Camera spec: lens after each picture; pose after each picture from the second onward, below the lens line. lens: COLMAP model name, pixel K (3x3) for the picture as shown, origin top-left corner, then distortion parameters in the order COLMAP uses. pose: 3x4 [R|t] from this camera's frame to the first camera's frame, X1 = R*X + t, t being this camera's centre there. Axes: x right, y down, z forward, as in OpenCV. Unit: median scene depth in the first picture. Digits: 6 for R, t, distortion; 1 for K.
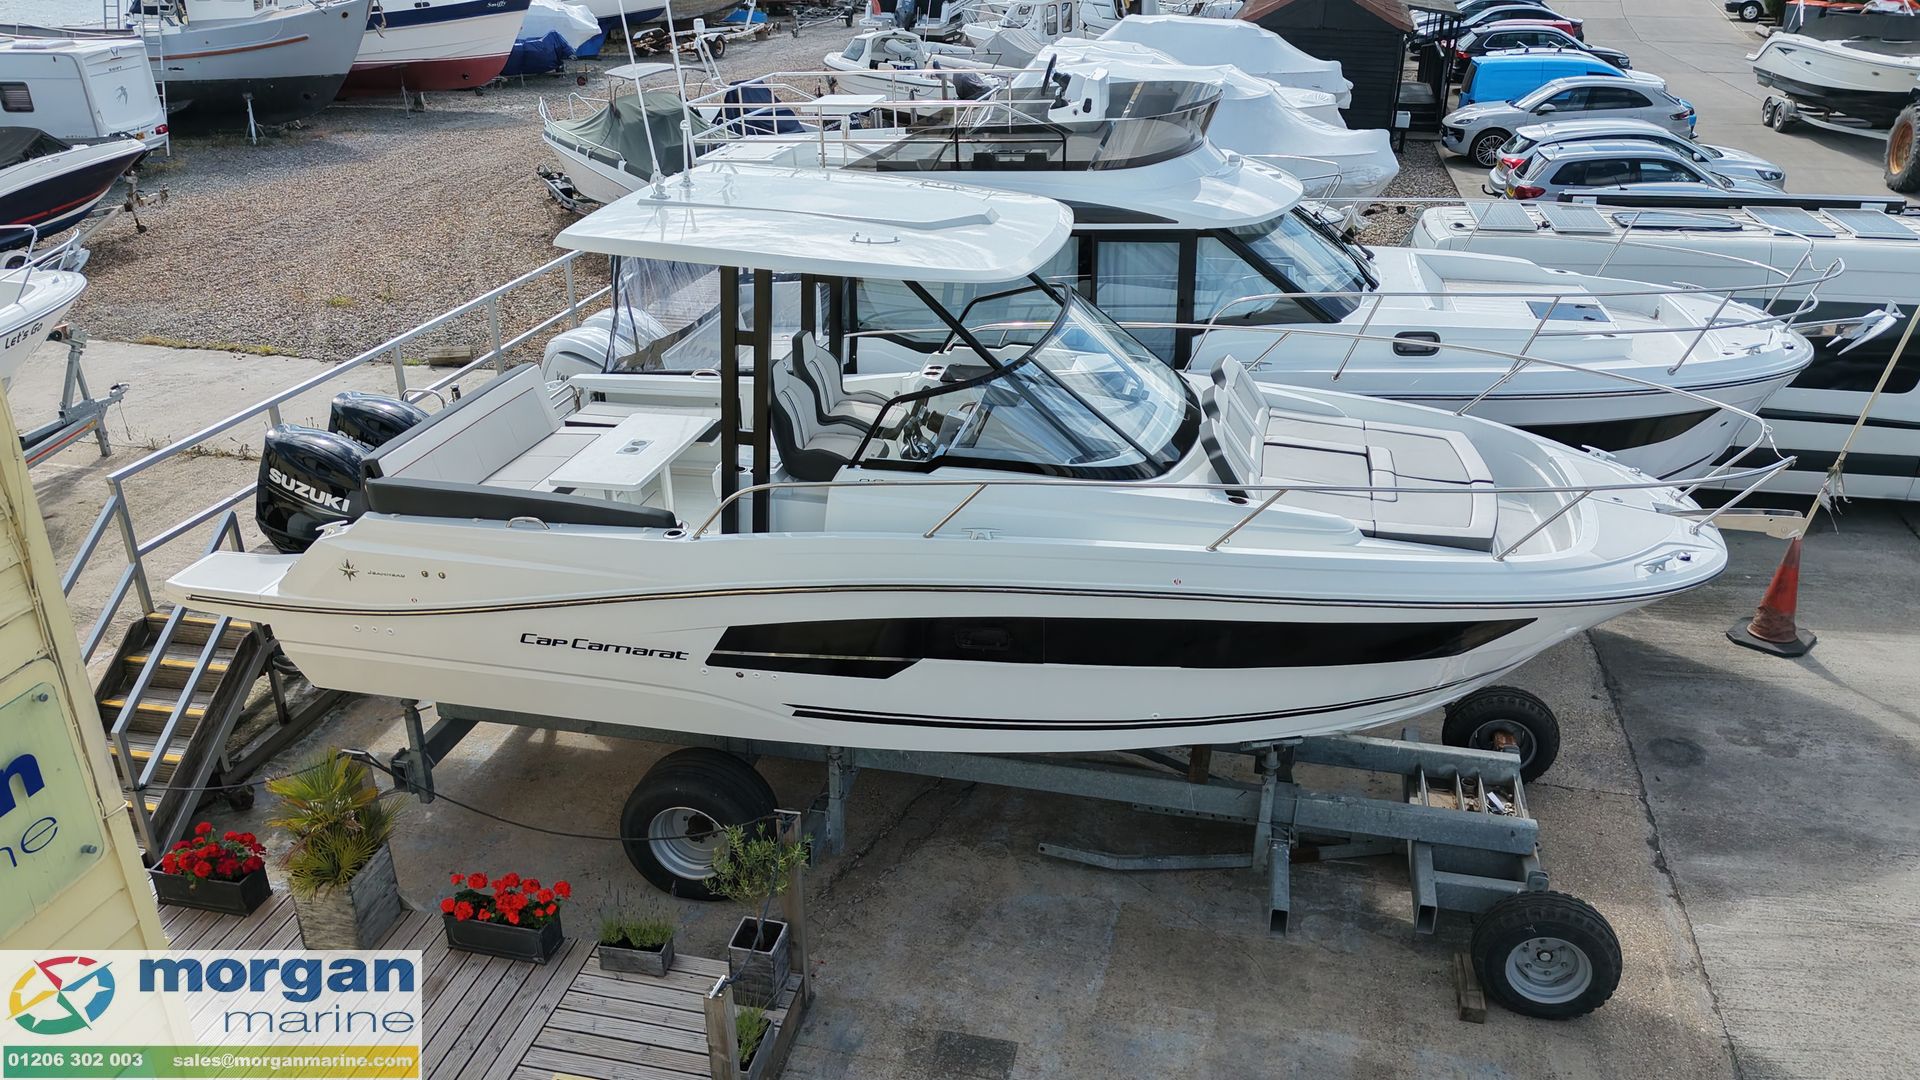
lens RADIAL K [[1413.7, 0, 954.7], [0, 1413.7, 533.9], [0, 0, 1]] dist [0.052137, -0.041842]
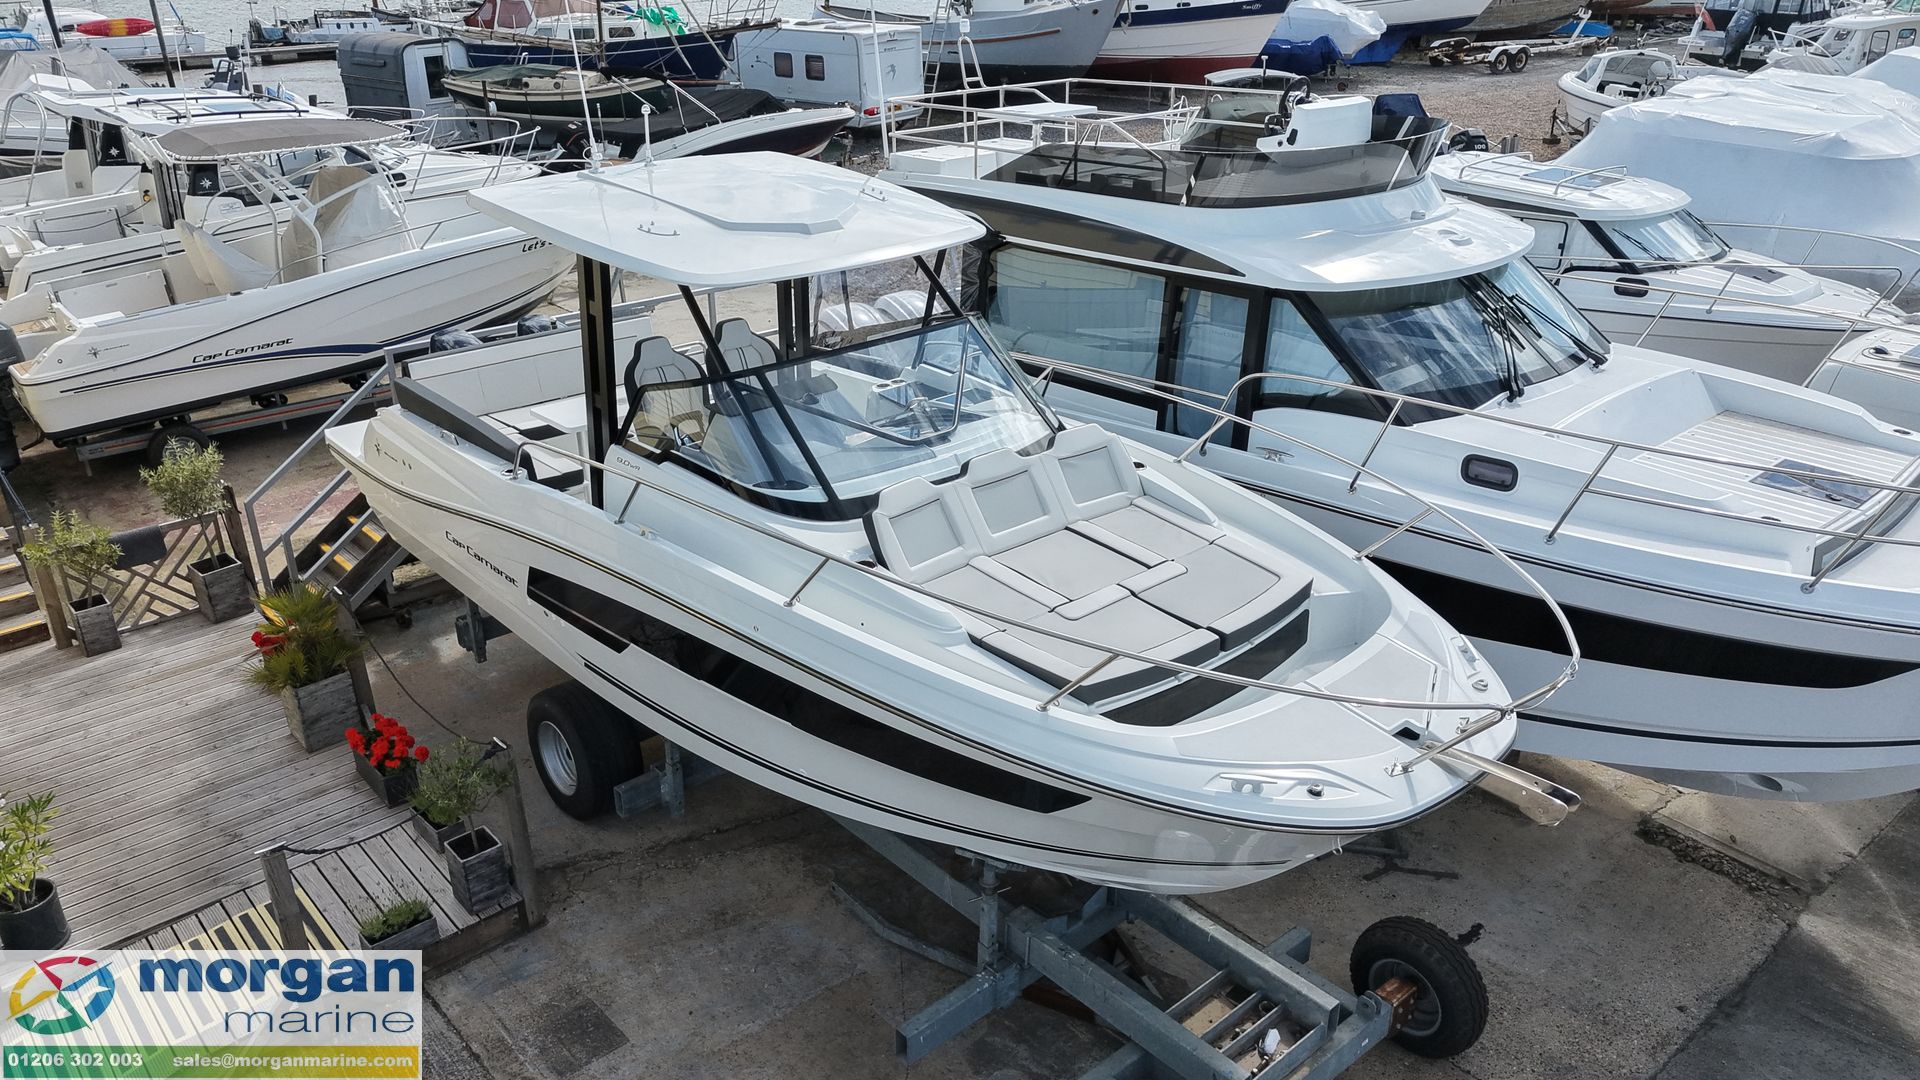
lens RADIAL K [[1413.7, 0, 955.7], [0, 1413.7, 540.0], [0, 0, 1]] dist [0.052137, -0.041842]
pose [[0.811609, 0.242392, -0.531541, 0.542910], [-0.241916, 0.967631, 0.071876, -0.088714], [0.531758, 0.070253, 0.843977, 0.201211]]
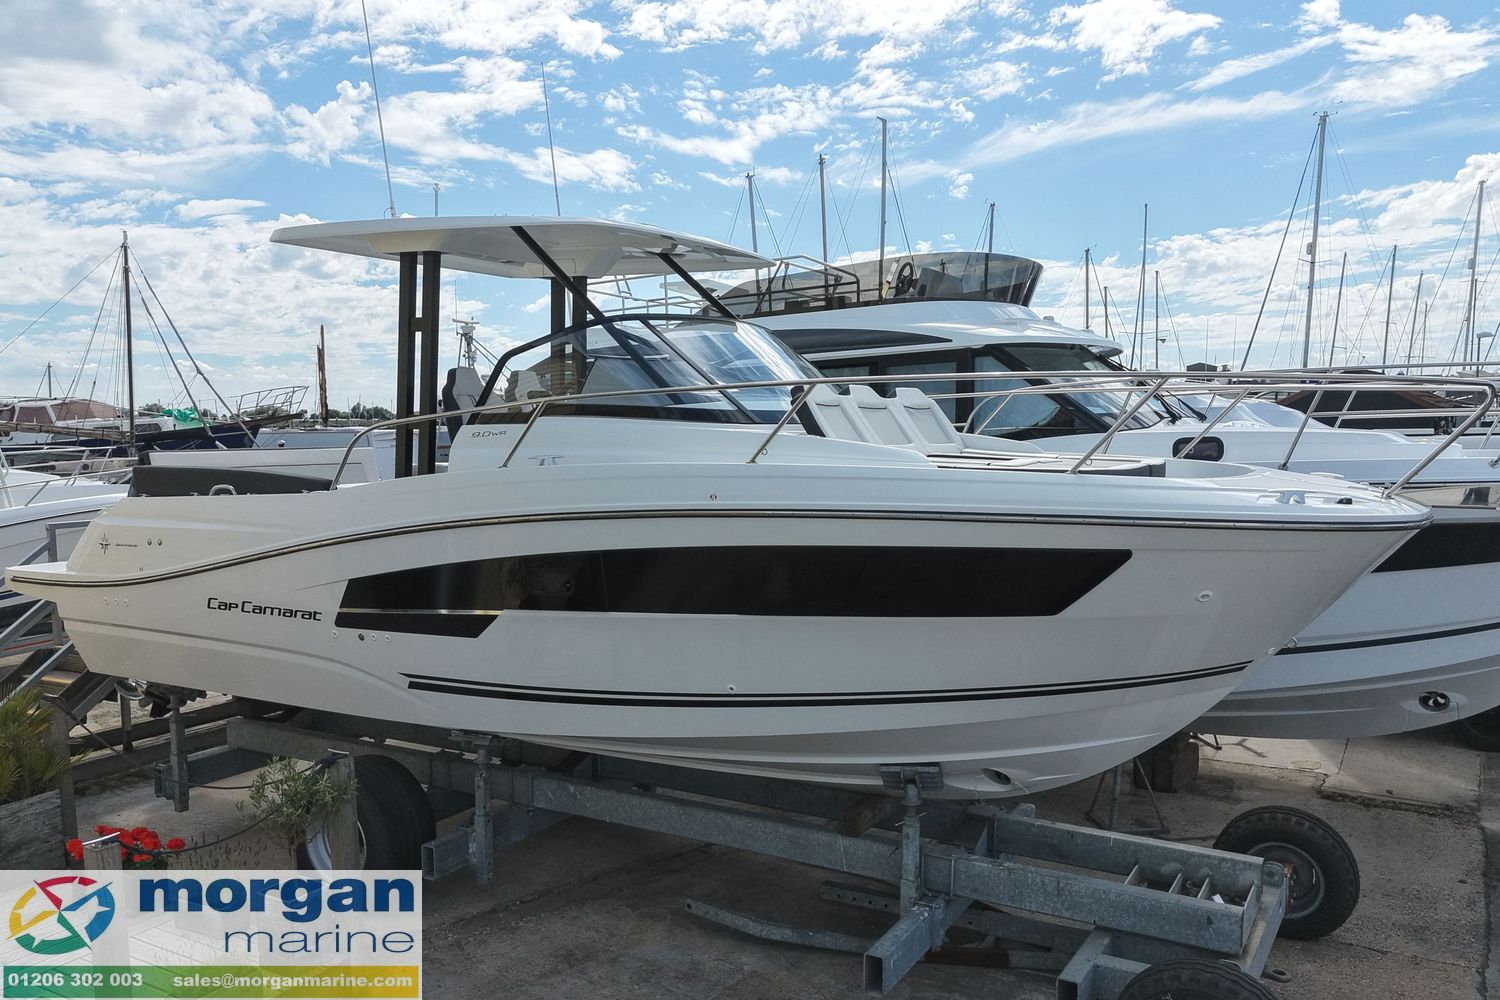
lens RADIAL K [[1176.1, 0, 749.6], [0, 1176.1, 536.8], [0, 0, 1]] dist [0.037377, -0.018218]
pose [[0.952424, 0.023541, -0.303866, 0.299020], [-0.120071, 0.945362, -0.303105, 0.207564], [0.280128, 0.325170, 0.903212, 0.238962]]
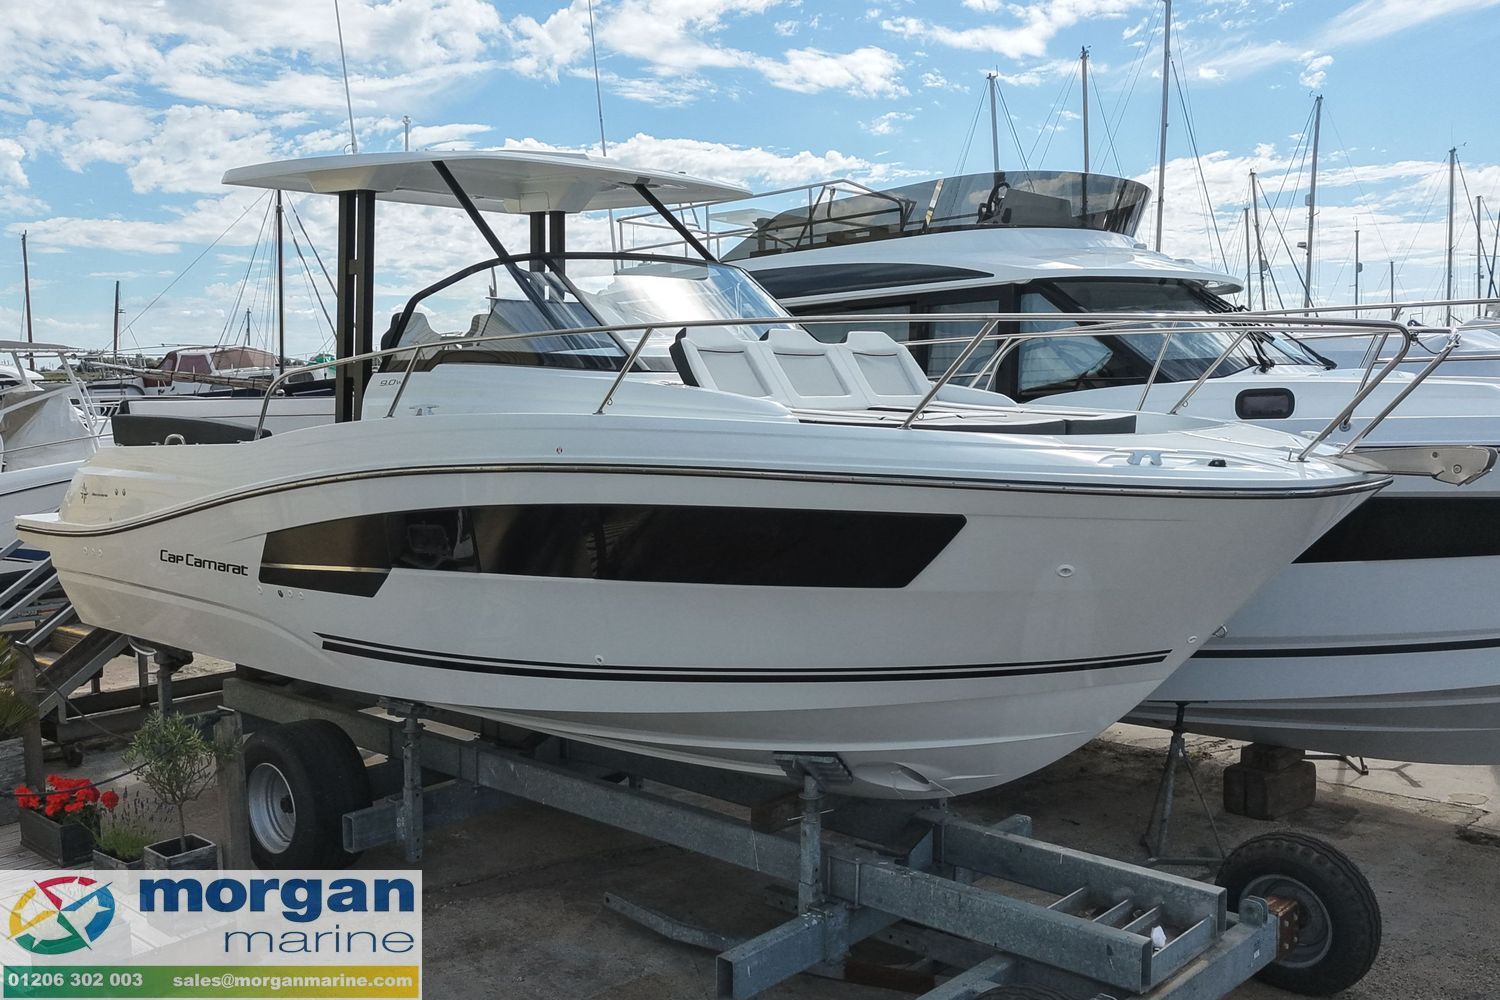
lens RADIAL K [[1393.9, 0, 747.5], [0, 1393.9, 510.8], [0, 0, 1]] dist [0.033512, 0.000000]
pose [[0.872029, 0.043326, -0.487533, 0.483440], [-0.196887, 0.942983, -0.268362, 0.196359], [0.448108, 0.330008, 0.830839, 0.267213]]
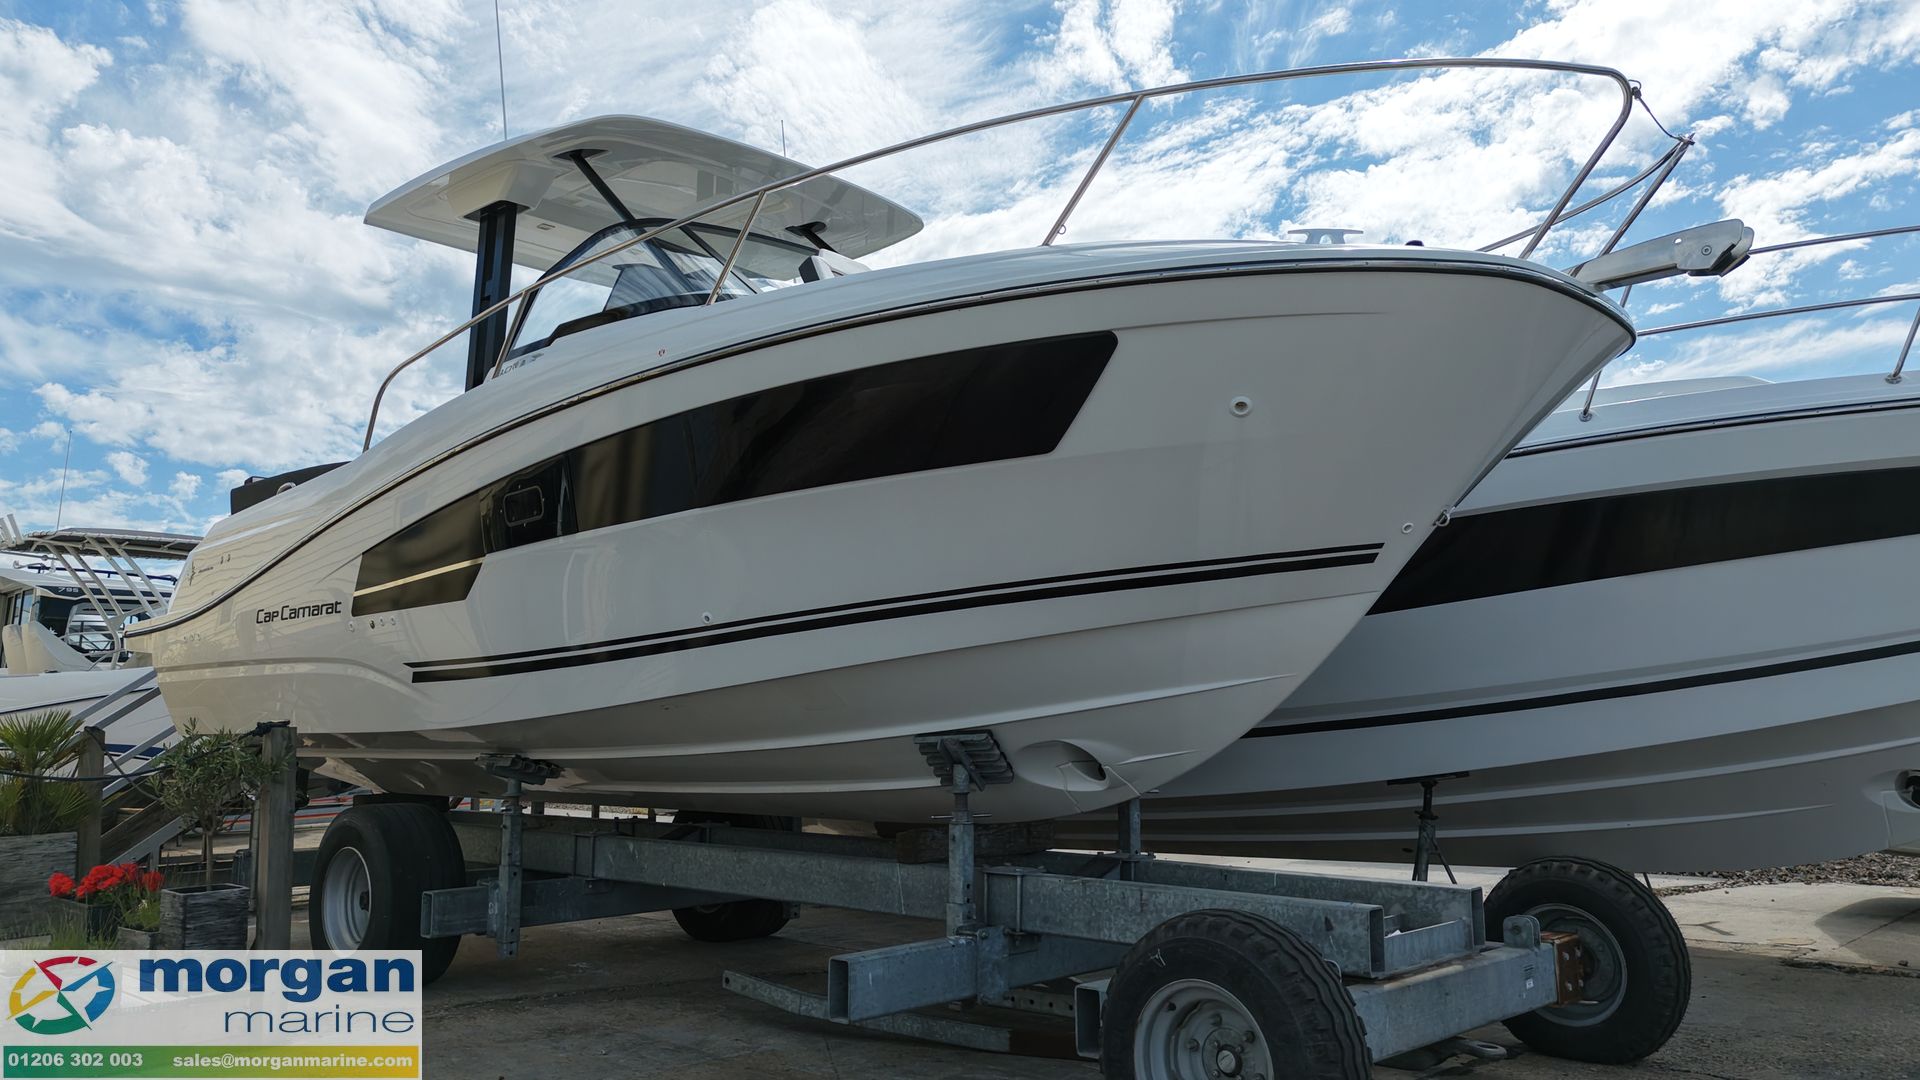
lens RADIAL K [[1413.7, 0, 955.0], [0, 1413.7, 537.1], [0, 0, 1]] dist [0.052137, -0.041842]
pose [[0.856814, -0.074893, -0.510157, 0.478145], [-0.206570, 0.856671, -0.472699, 0.315029], [0.472439, 0.510398, 0.718537, 0.428676]]
